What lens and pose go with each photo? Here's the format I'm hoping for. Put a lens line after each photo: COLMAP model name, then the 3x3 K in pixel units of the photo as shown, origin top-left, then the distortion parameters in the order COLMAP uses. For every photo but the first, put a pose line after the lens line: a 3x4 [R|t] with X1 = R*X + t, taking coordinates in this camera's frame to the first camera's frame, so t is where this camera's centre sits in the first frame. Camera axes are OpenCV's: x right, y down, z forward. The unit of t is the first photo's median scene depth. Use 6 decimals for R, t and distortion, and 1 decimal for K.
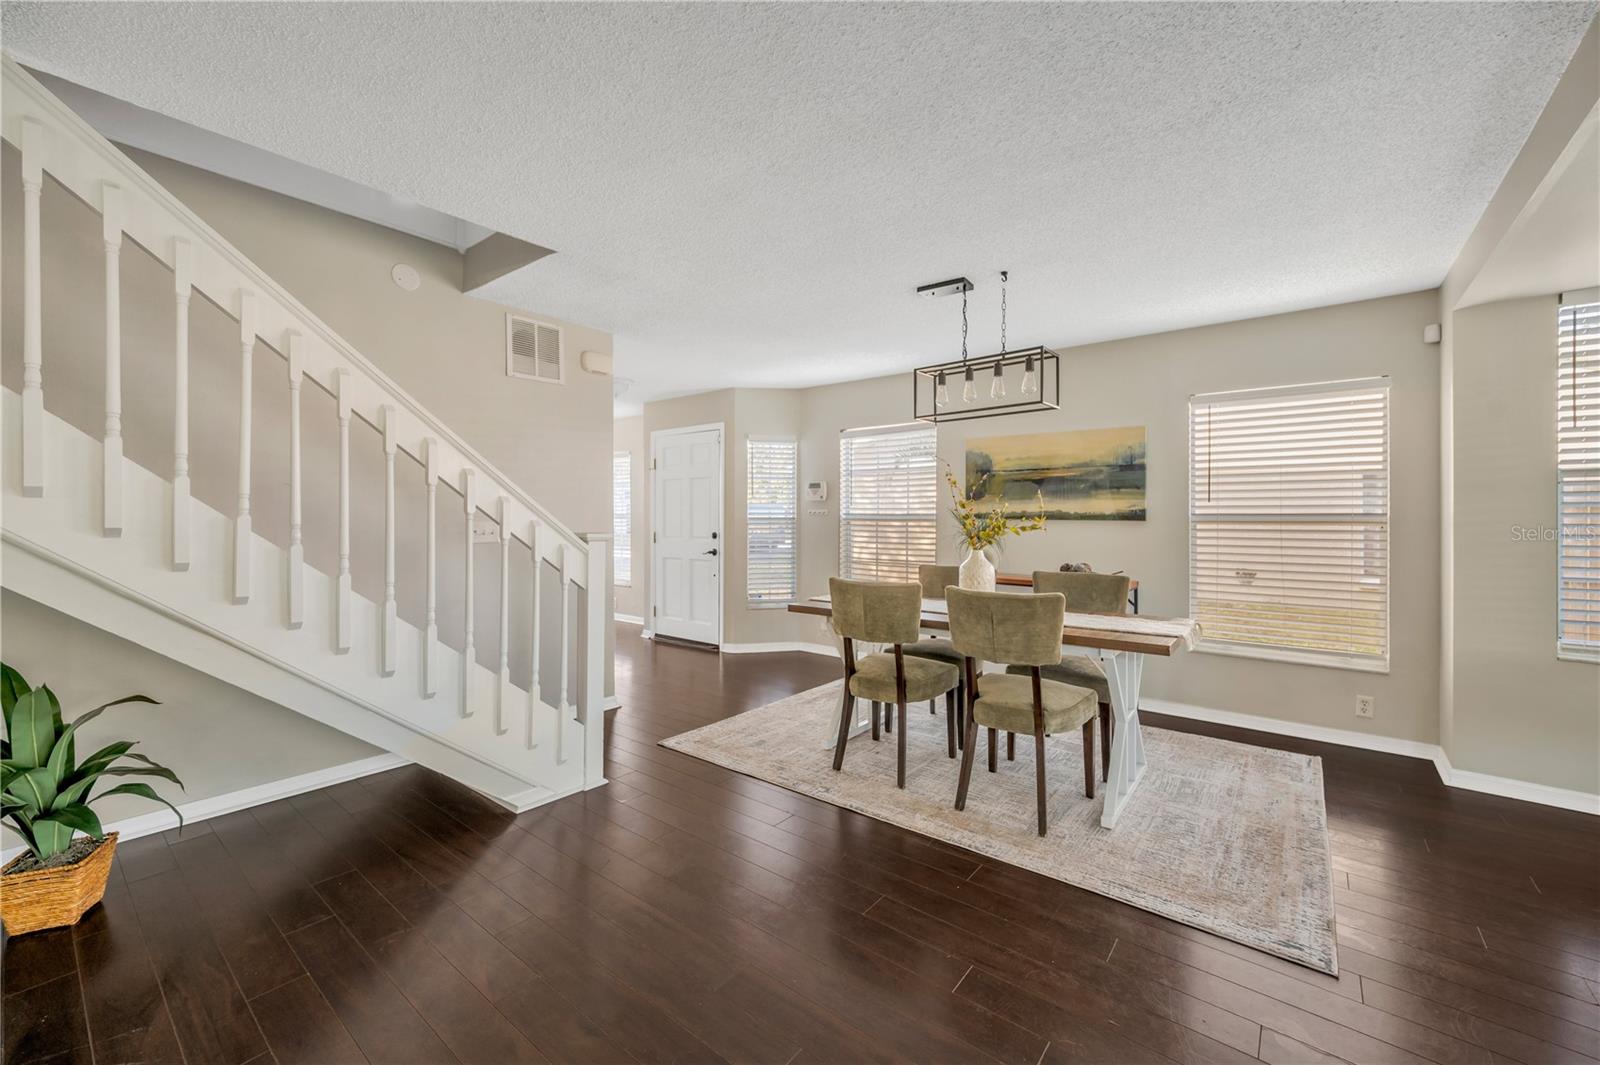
lens RADIAL K [[631.9, 0, 764.5], [0, 631.9, 524.5], [0, 0, 1]] dist [-0.000548, -0.000855]
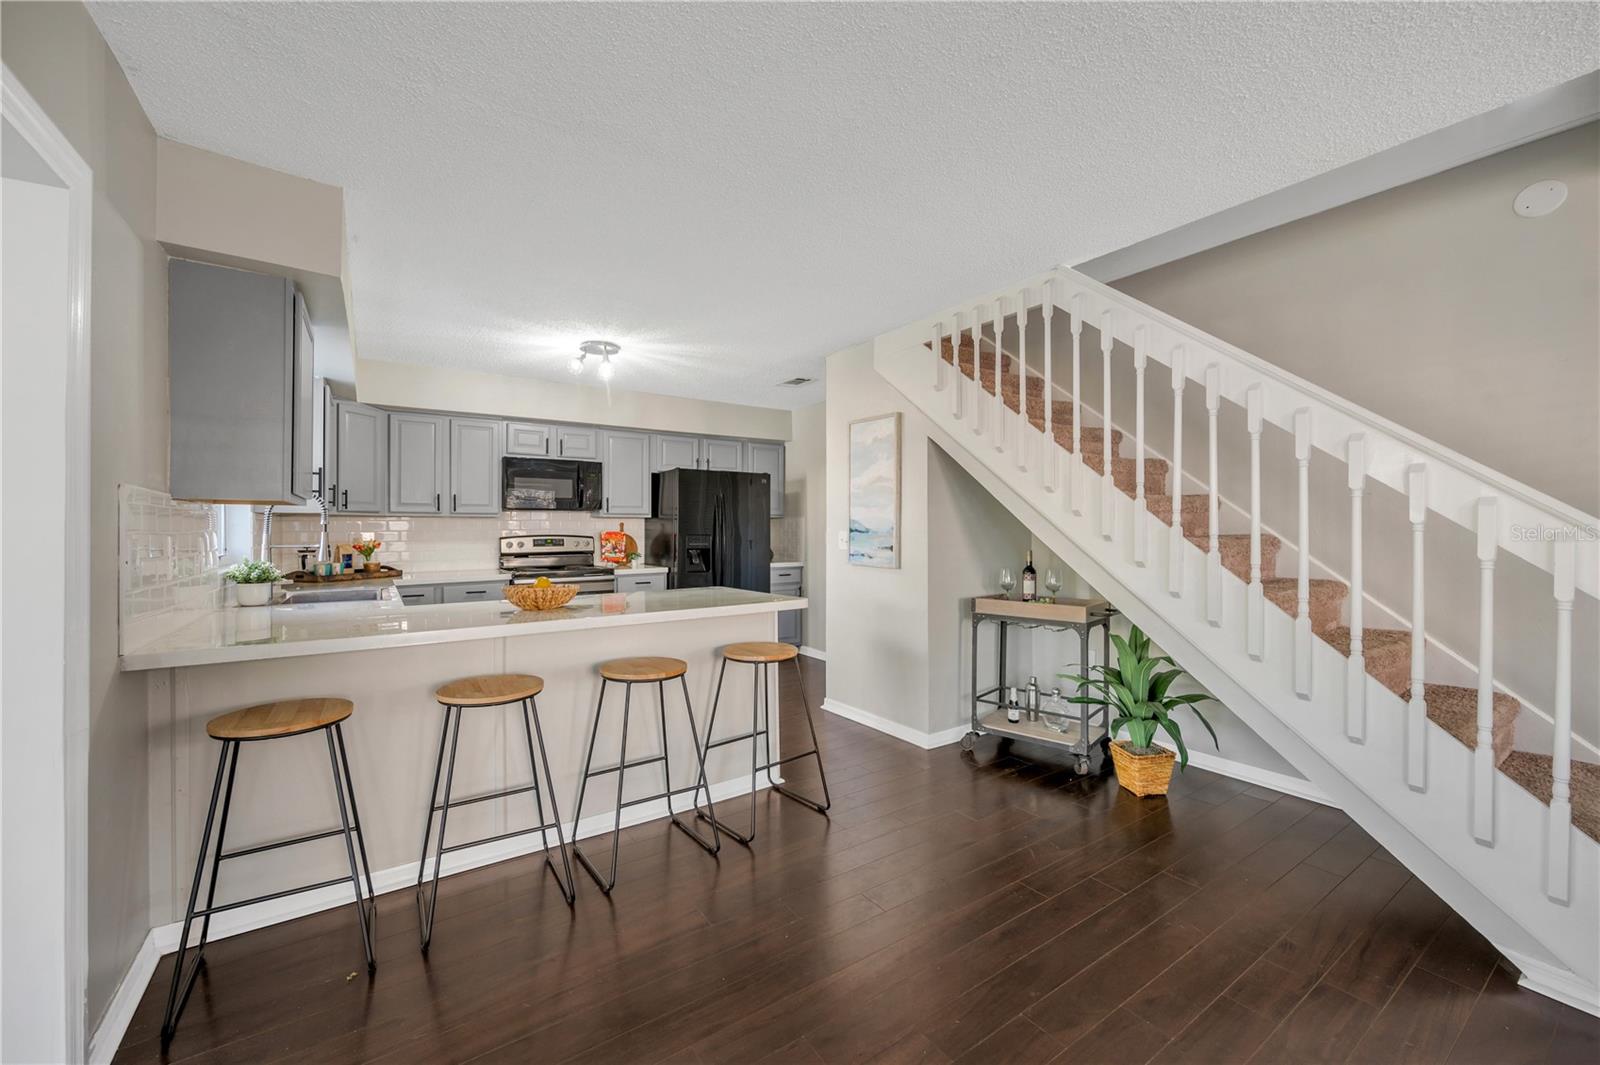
lens RADIAL K [[631.9, 0, 809.5], [0, 631.9, 518.8], [0, 0, 1]] dist [-0.000548, -0.000855]
pose [[-0.275516, -0.009771, -0.961247, 0.418749], [-0.009124, 0.999930, -0.007549, -0.009382], [0.961253, 0.006691, -0.275586, 0.467768]]
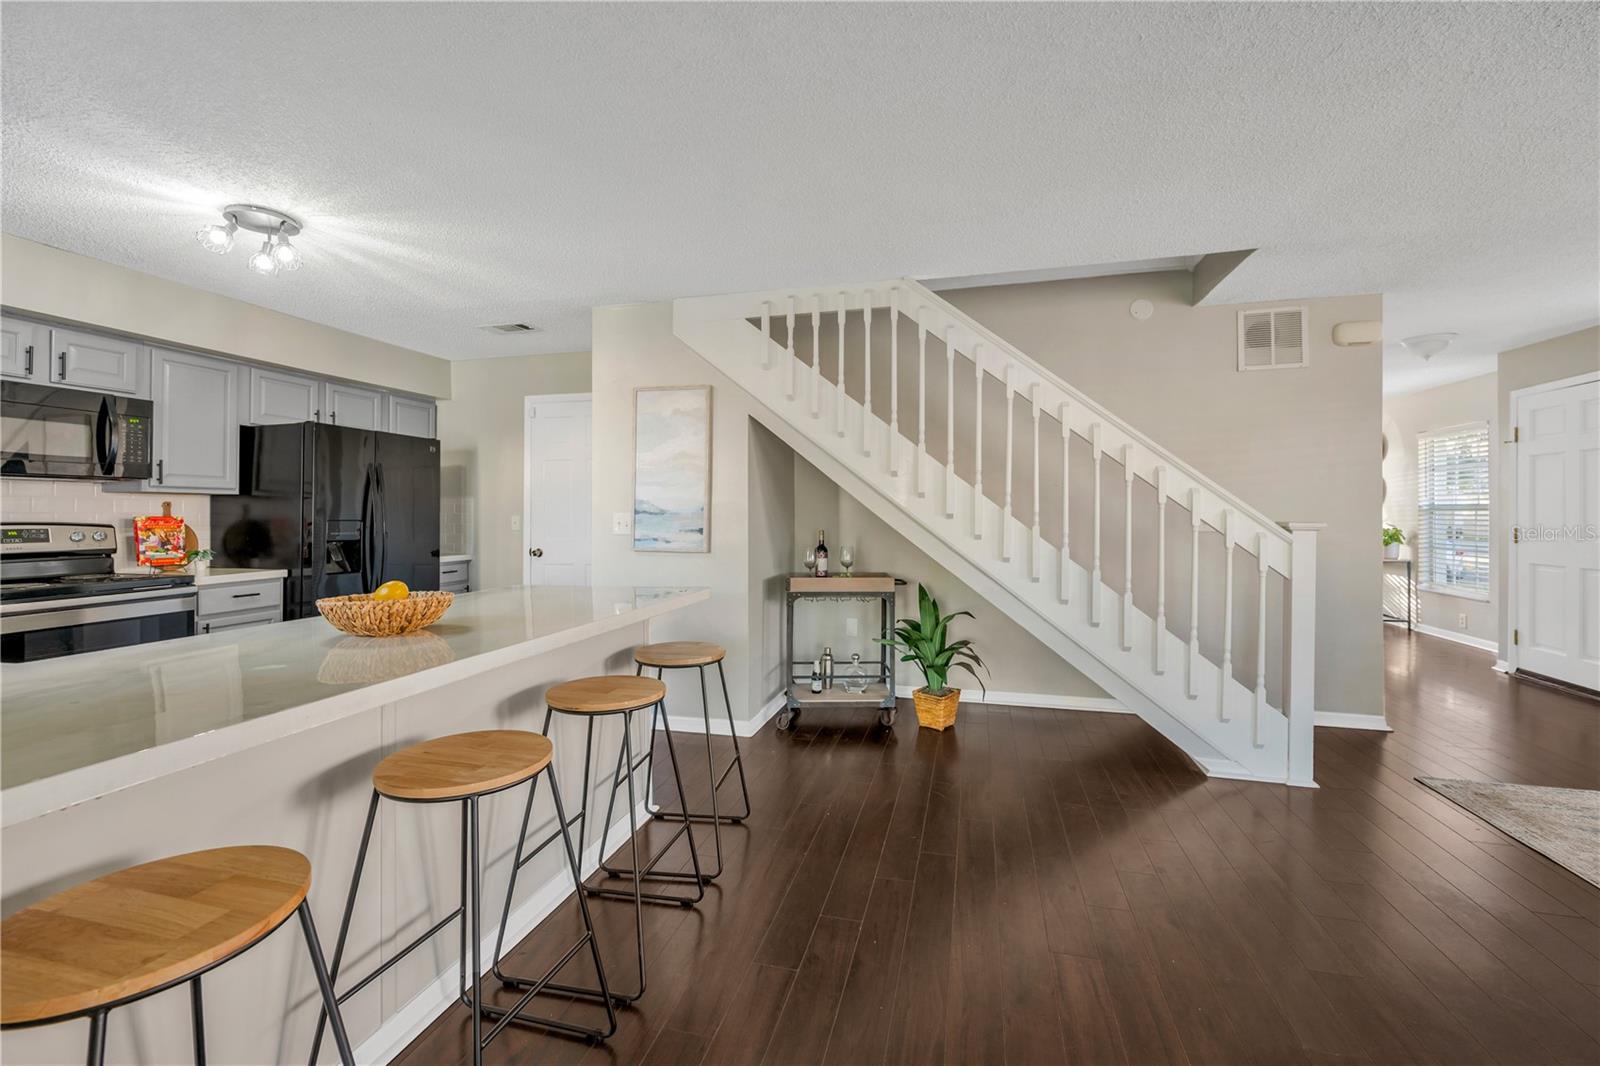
lens RADIAL K [[652.6, 0, 811.3], [0, 652.6, 505.4], [0, 0, 1]] dist [0.001099, -0.001280]
pose [[0.423032, -0.009548, -0.906064, 0.333270], [-0.009200, 0.999848, -0.014831, 0.009289], [0.906068, 0.014610, 0.422880, -0.107877]]
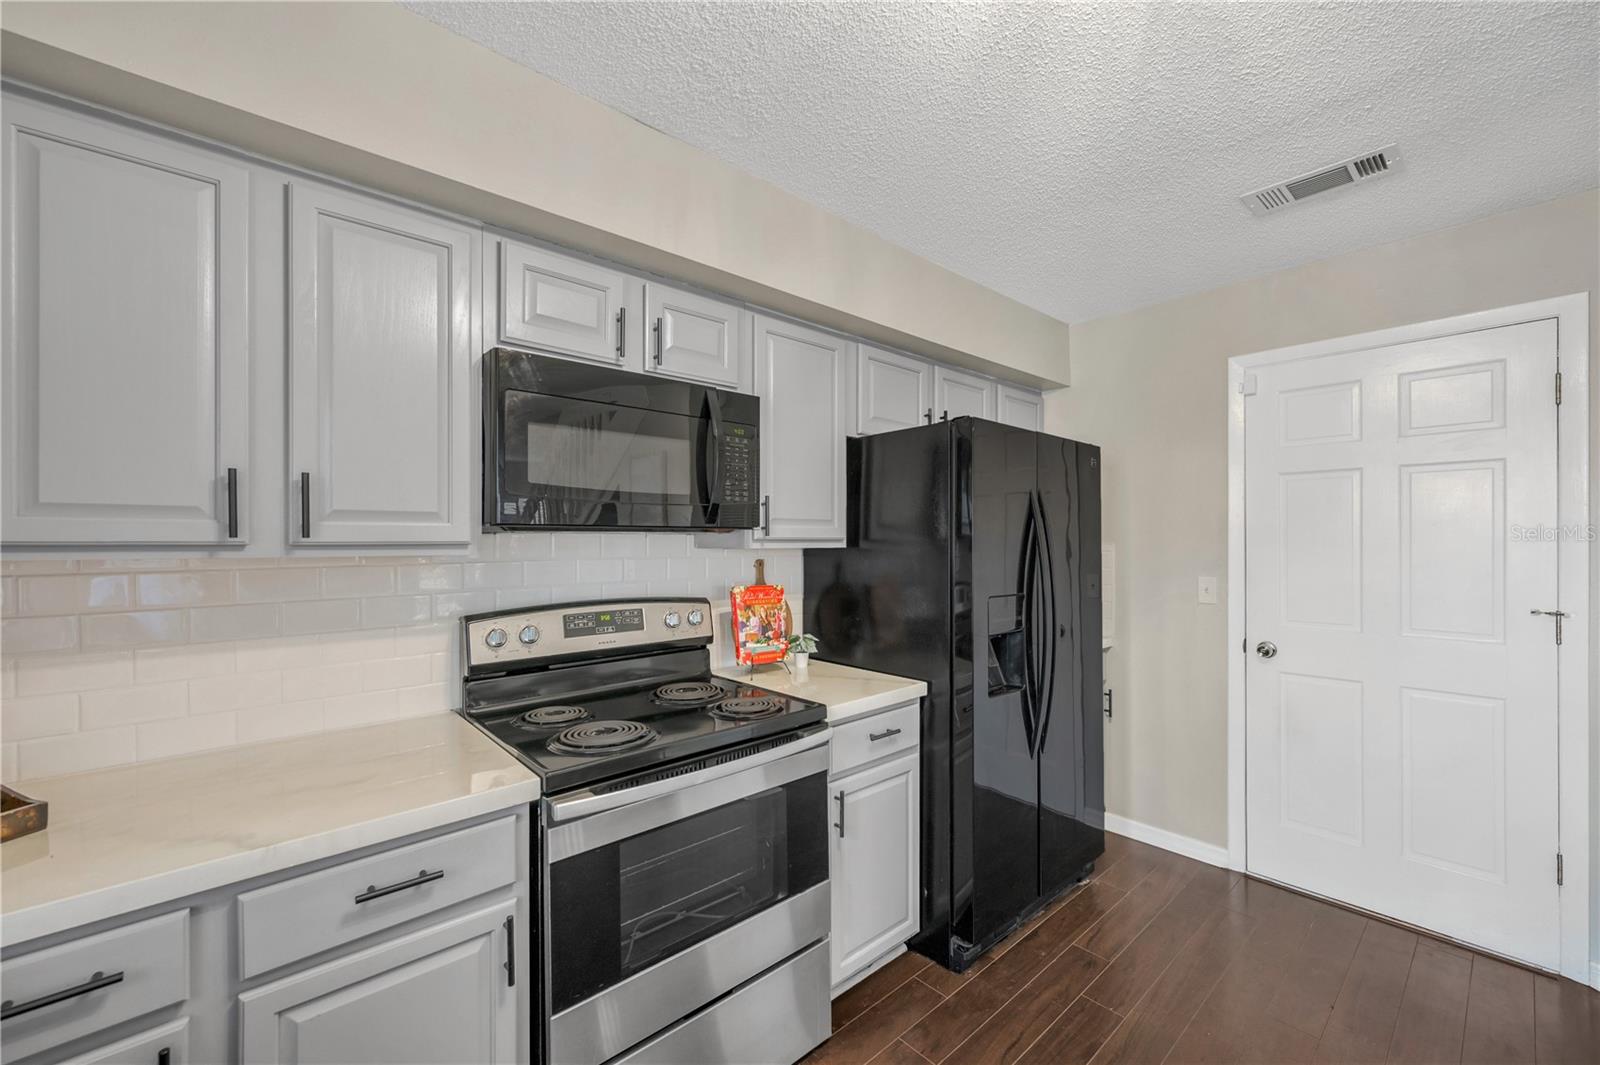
lens RADIAL K [[631.9, 0, 796.9], [0, 631.9, 536.2], [0, 0, 1]] dist [-0.000548, -0.000855]
pose [[-0.163836, -0.002828, -0.986483, -0.633754], [-0.010054, 0.999949, -0.001196, -0.039130], [0.986436, 0.009723, -0.163856, -0.566491]]
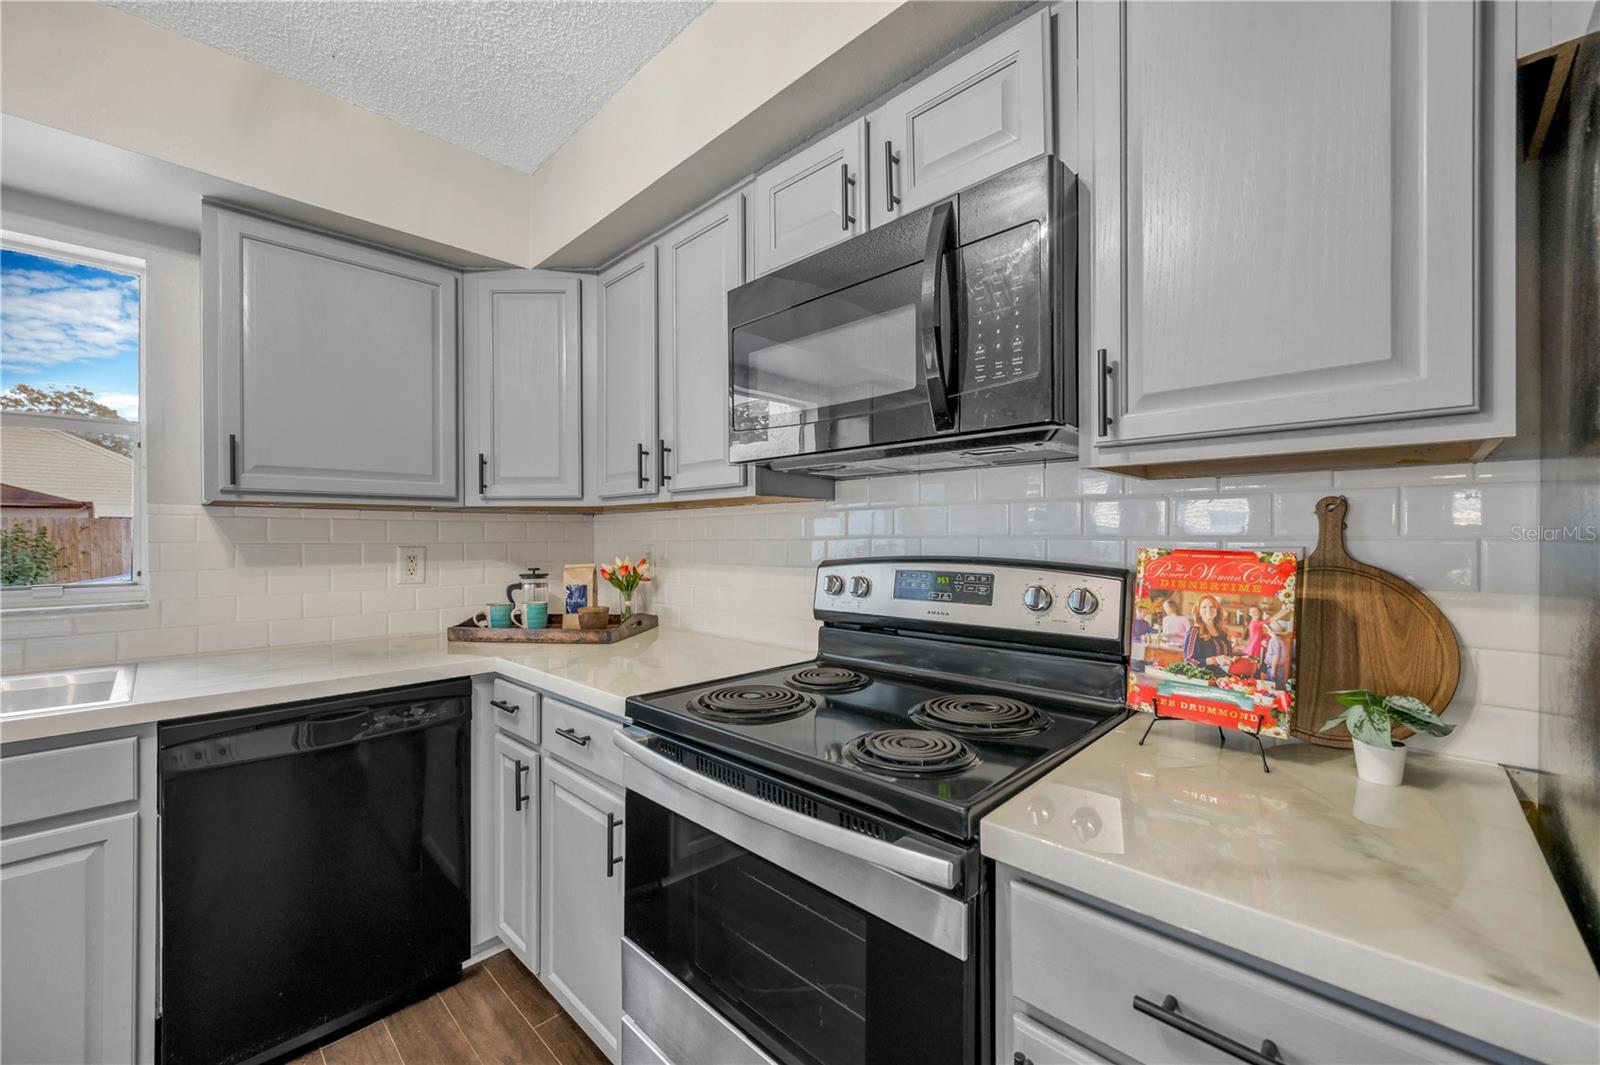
lens RADIAL K [[631.9, 0, 798.4], [0, 631.9, 533.1], [0, 0, 1]] dist [-0.000548, -0.000855]
pose [[-0.995766, 0.009884, 0.091389, -1.231973], [0.010810, 0.999895, 0.009649, 0.008722], [-0.091284, 0.010596, -0.995768, -0.360666]]
